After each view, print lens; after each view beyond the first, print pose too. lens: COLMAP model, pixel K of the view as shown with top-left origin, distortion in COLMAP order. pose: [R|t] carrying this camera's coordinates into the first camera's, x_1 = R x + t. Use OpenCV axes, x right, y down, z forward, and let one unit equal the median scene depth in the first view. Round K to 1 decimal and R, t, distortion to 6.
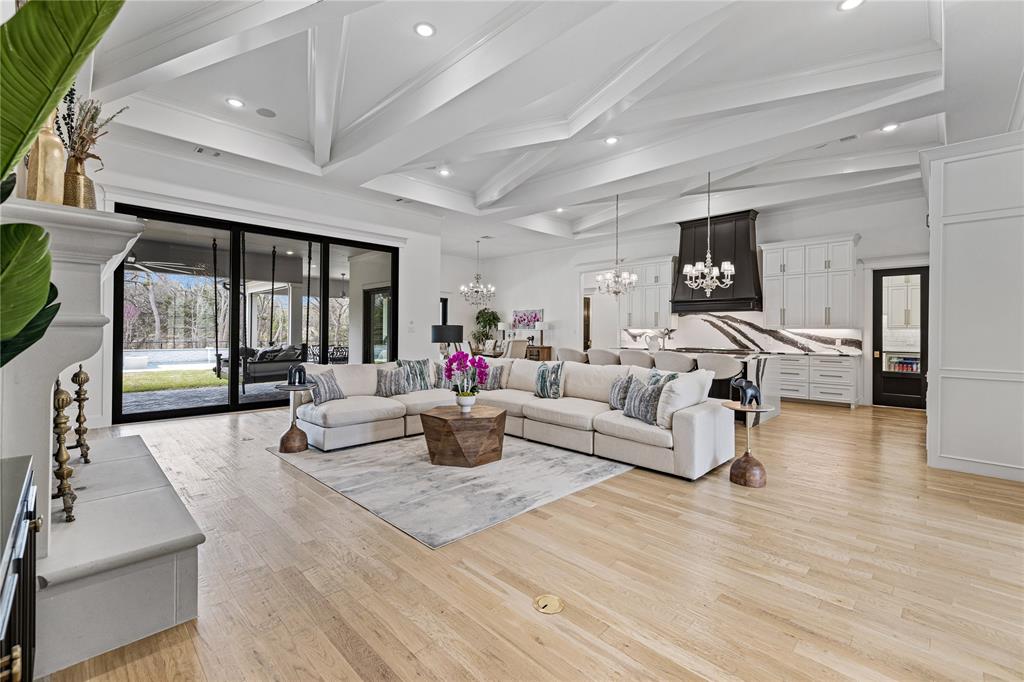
lens RADIAL K [[432.5, 0, 498.8], [0, 432.5, 329.6], [0, 0, 1]] dist [0.001951, 0.000040]
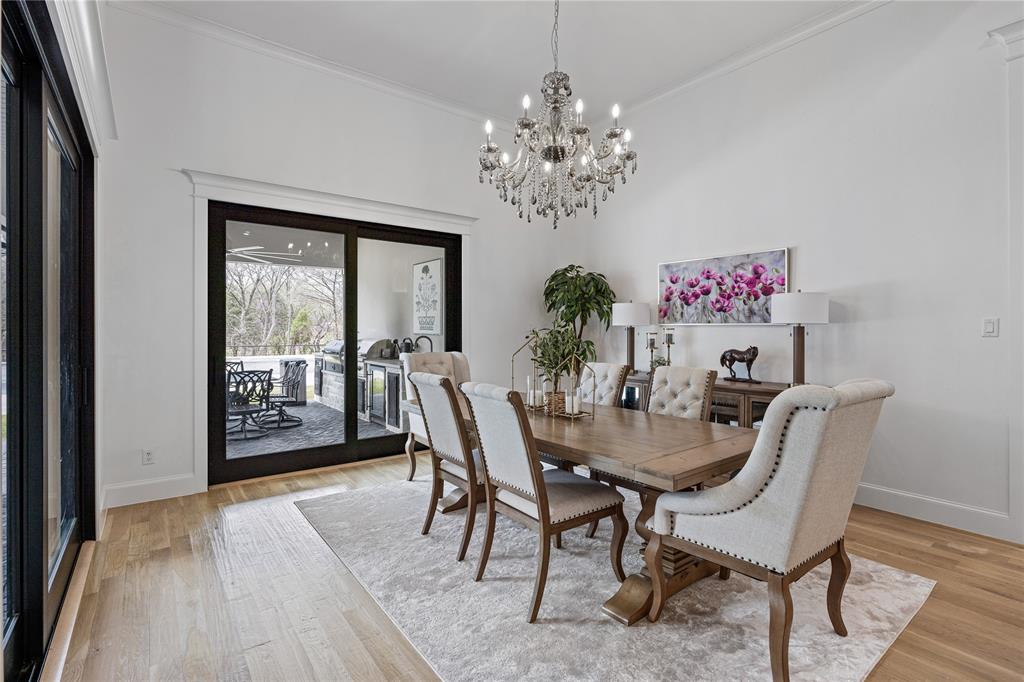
lens RADIAL K [[470.8, 0, 500.8], [0, 470.8, 328.8], [0, 0, 1]] dist [0.004641, 0.000470]
pose [[0.992169, -0.007118, -0.124701, -0.069496], [0.007399, 0.999971, 0.001791, 0.001916], [0.124685, -0.002700, 0.992193, 1.070895]]
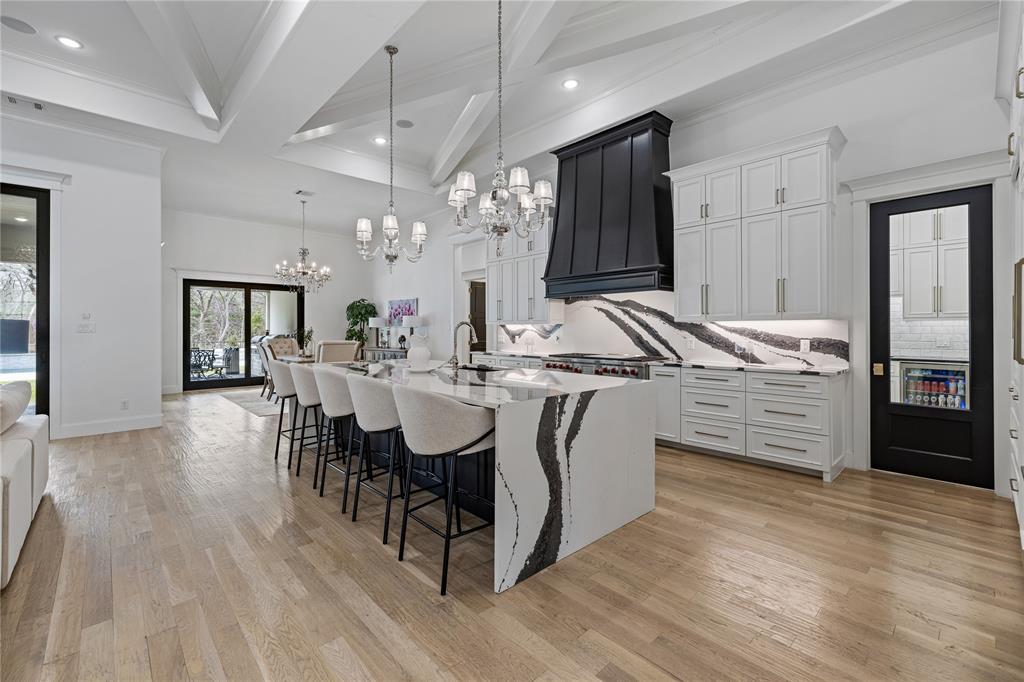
lens RADIAL K [[432.5, 0, 496.0], [0, 432.5, 327.9], [0, 0, 1]] dist [0.001951, 0.000040]
pose [[0.999478, -0.008265, -0.031233, 0.403623], [0.008289, 0.999965, 0.000630, 0.004120], [0.031227, -0.000888, 0.999512, 0.438280]]
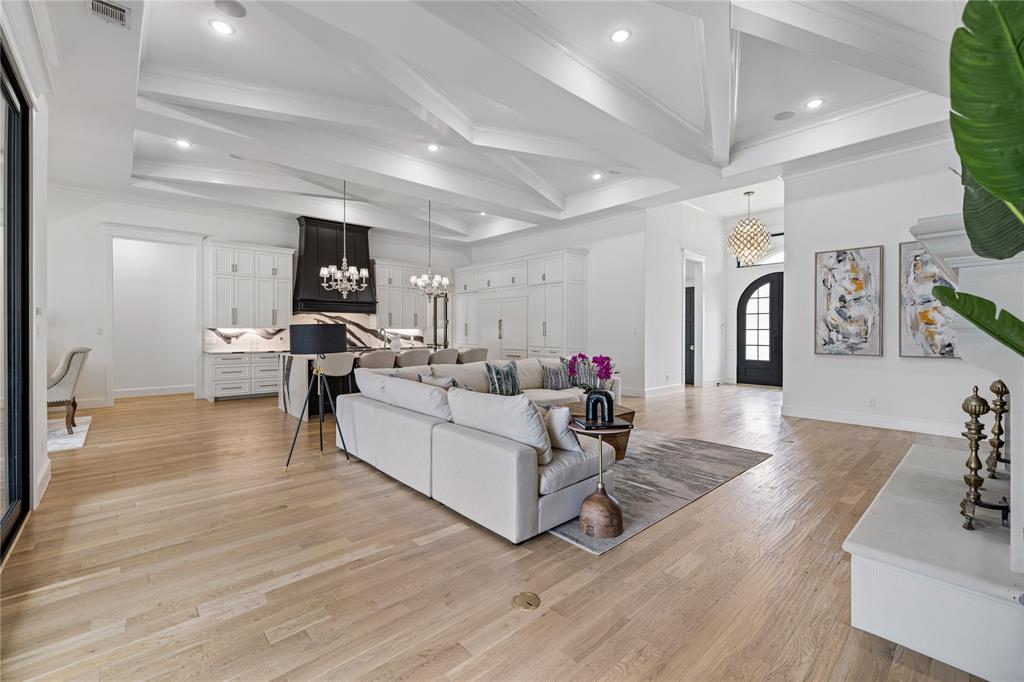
lens RADIAL K [[432.5, 0, 505.4], [0, 432.5, 332.7], [0, 0, 1]] dist [0.001951, 0.000040]
pose [[0.038345, -0.008315, 0.999230, -0.594362], [-0.004573, 0.999953, 0.008497, -0.003115], [-0.999254, -0.004896, 0.038305, 0.607317]]
